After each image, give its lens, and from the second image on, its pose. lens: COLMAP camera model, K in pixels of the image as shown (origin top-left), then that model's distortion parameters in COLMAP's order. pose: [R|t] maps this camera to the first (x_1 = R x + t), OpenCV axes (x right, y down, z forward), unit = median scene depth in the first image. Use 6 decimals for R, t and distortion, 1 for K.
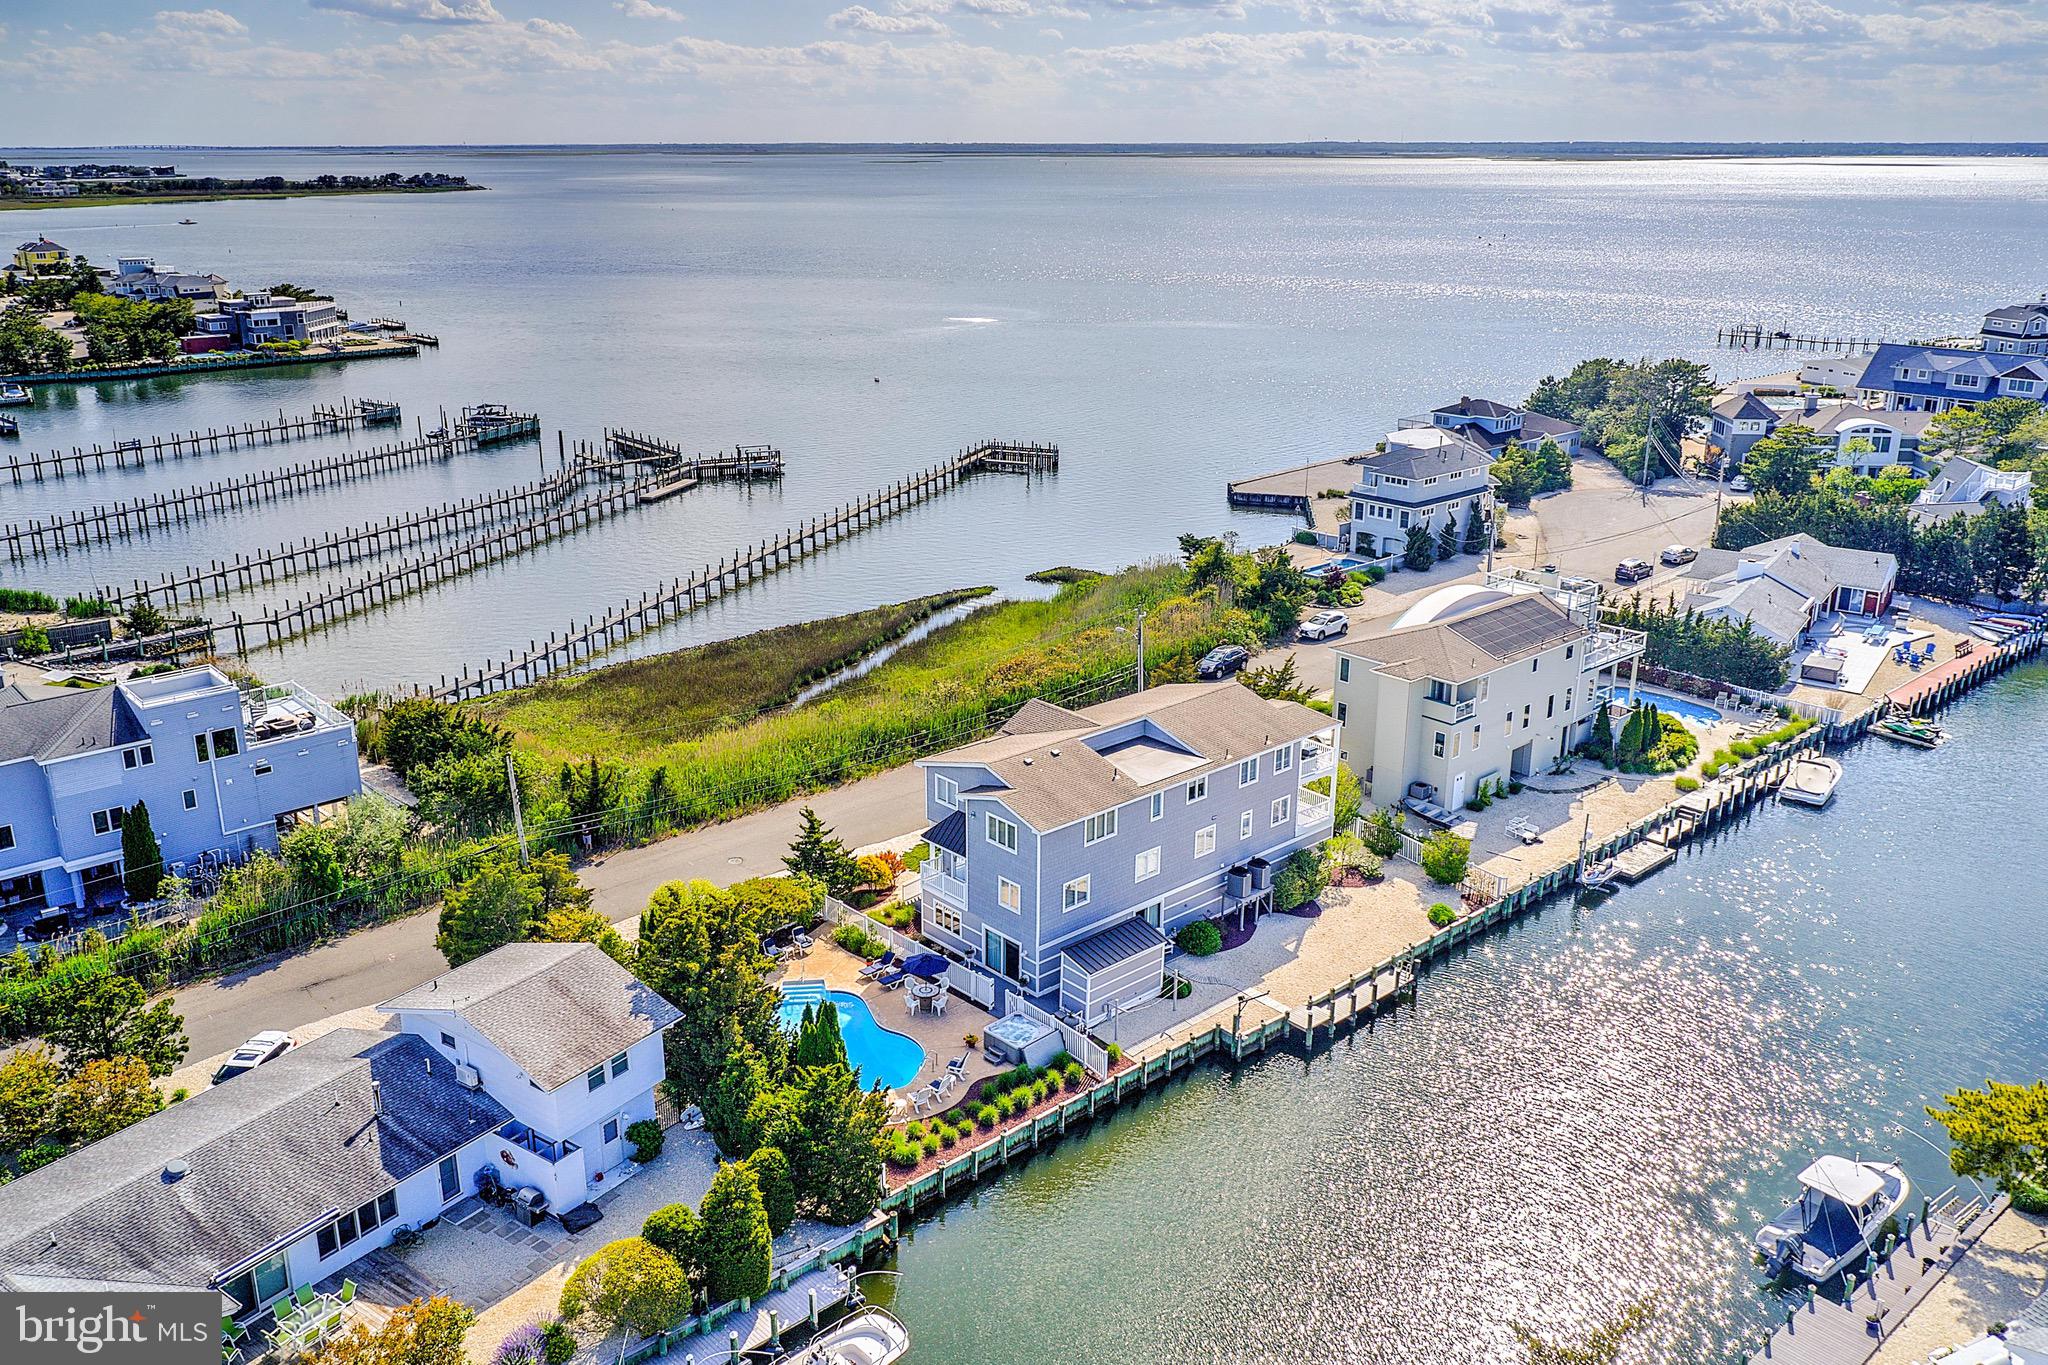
lens RADIAL K [[1636.3, 0, 1018.9], [0, 1636.3, 665.1], [0, 0, 1]] dist [-0.008210, -0.004203]
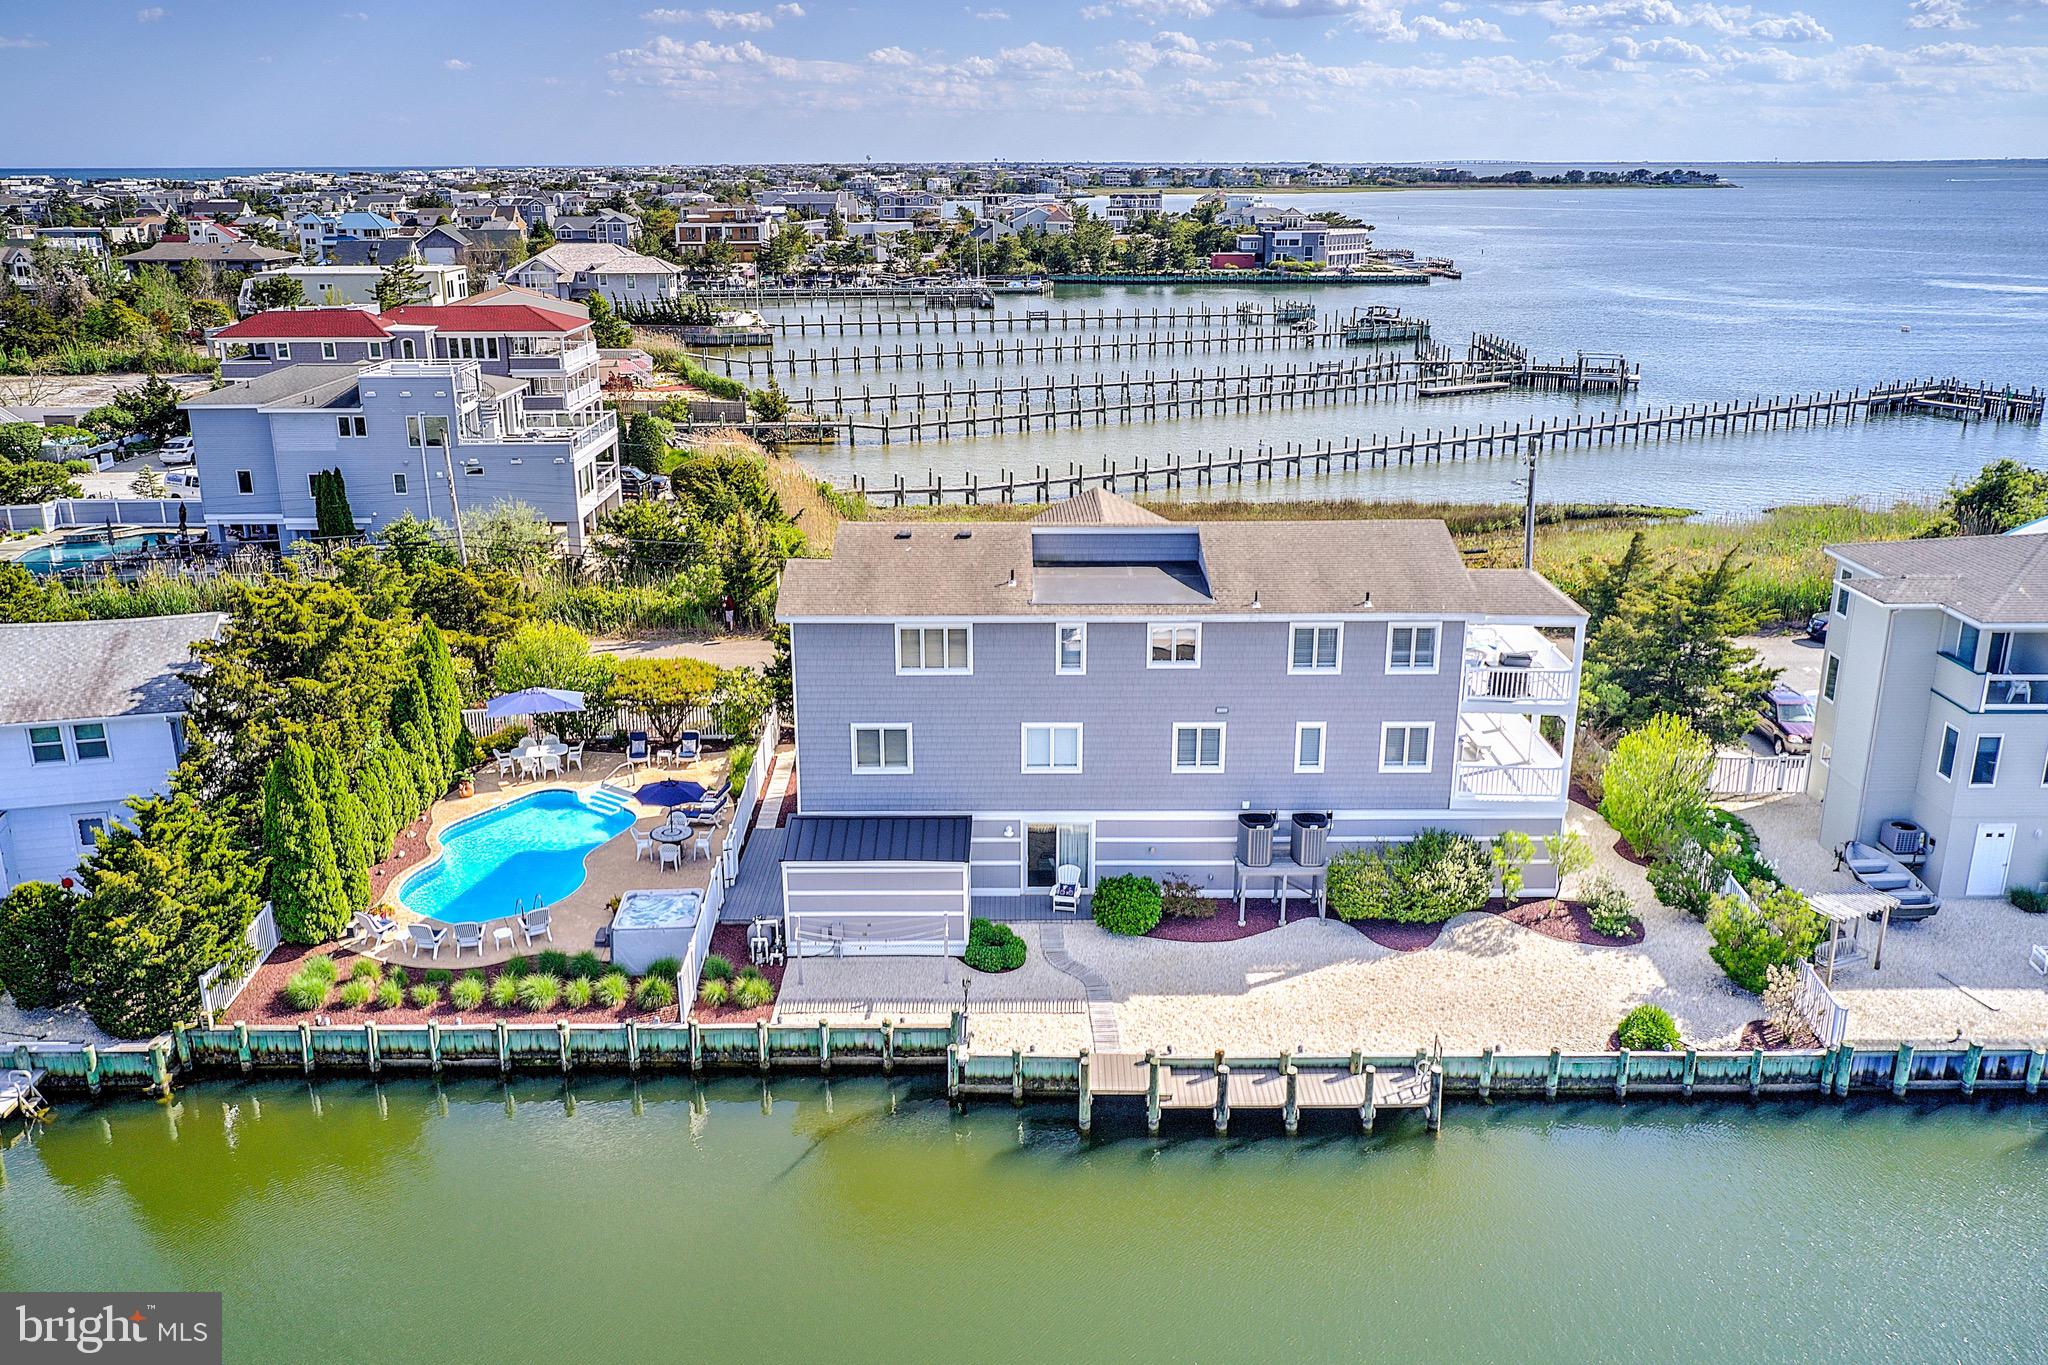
lens RADIAL K [[1640.6, 0, 1019.5], [0, 1640.6, 662.0], [0, 0, 1]] dist [-0.010242, 0.002096]
pose [[0.744934, 0.191133, -0.639173, 0.416566], [-0.198580, 0.978180, 0.061068, 0.055497], [0.636899, 0.081435, 0.766635, 0.514361]]
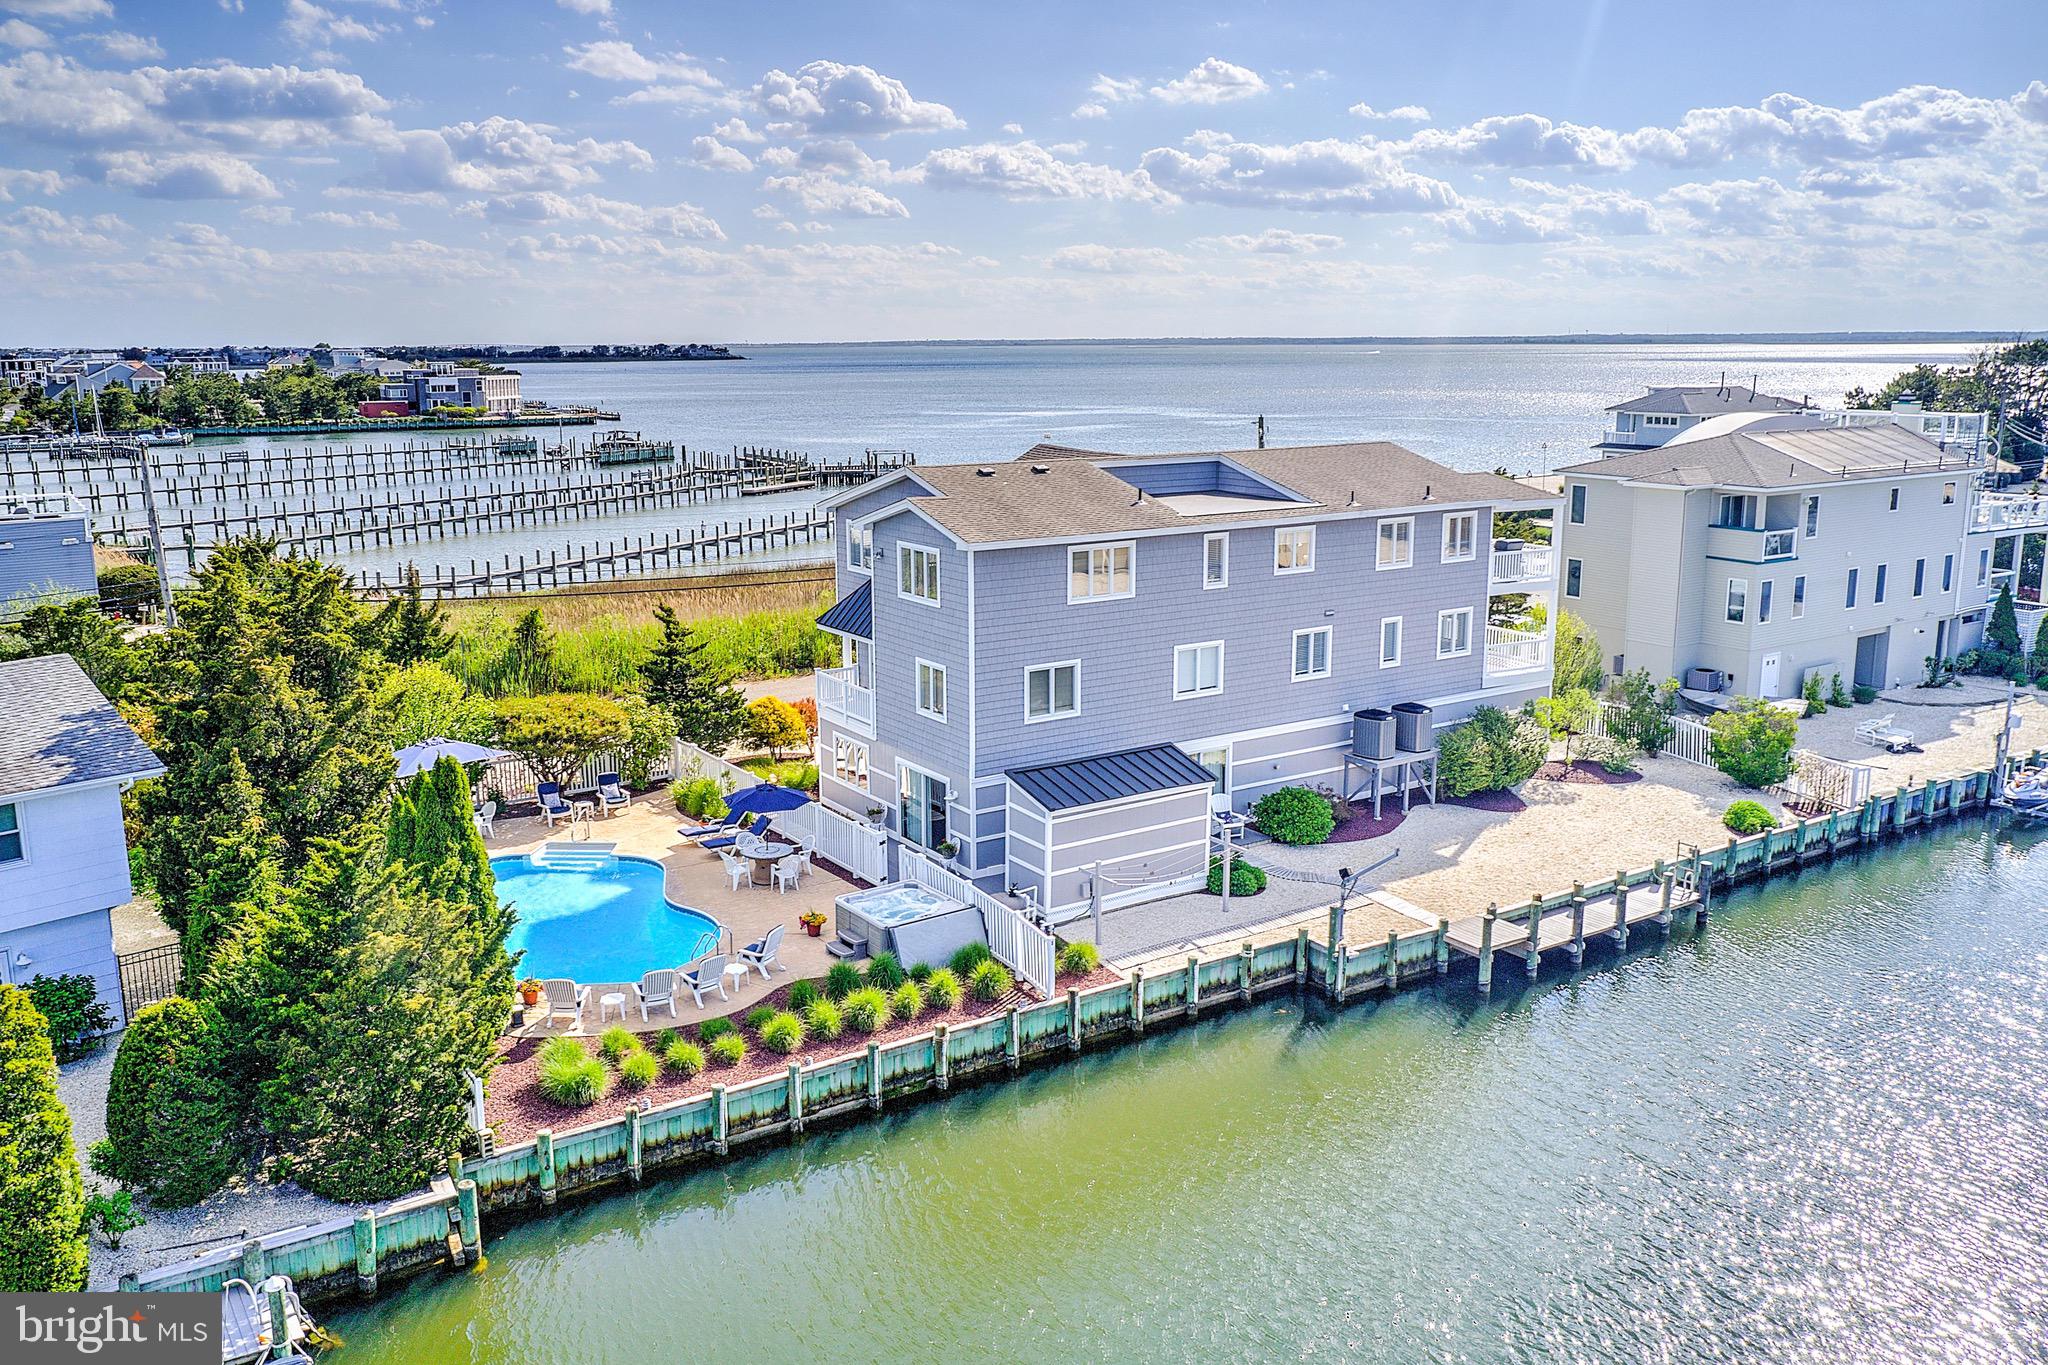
lens RADIAL K [[1636.3, 0, 1018.9], [0, 1636.3, 665.1], [0, 0, 1]] dist [-0.008210, -0.004203]
pose [[0.988540, 0.021747, -0.149382, 0.096567], [-0.038395, 0.993247, -0.109485, 0.174508], [0.145992, 0.113966, 0.982699, 0.419113]]
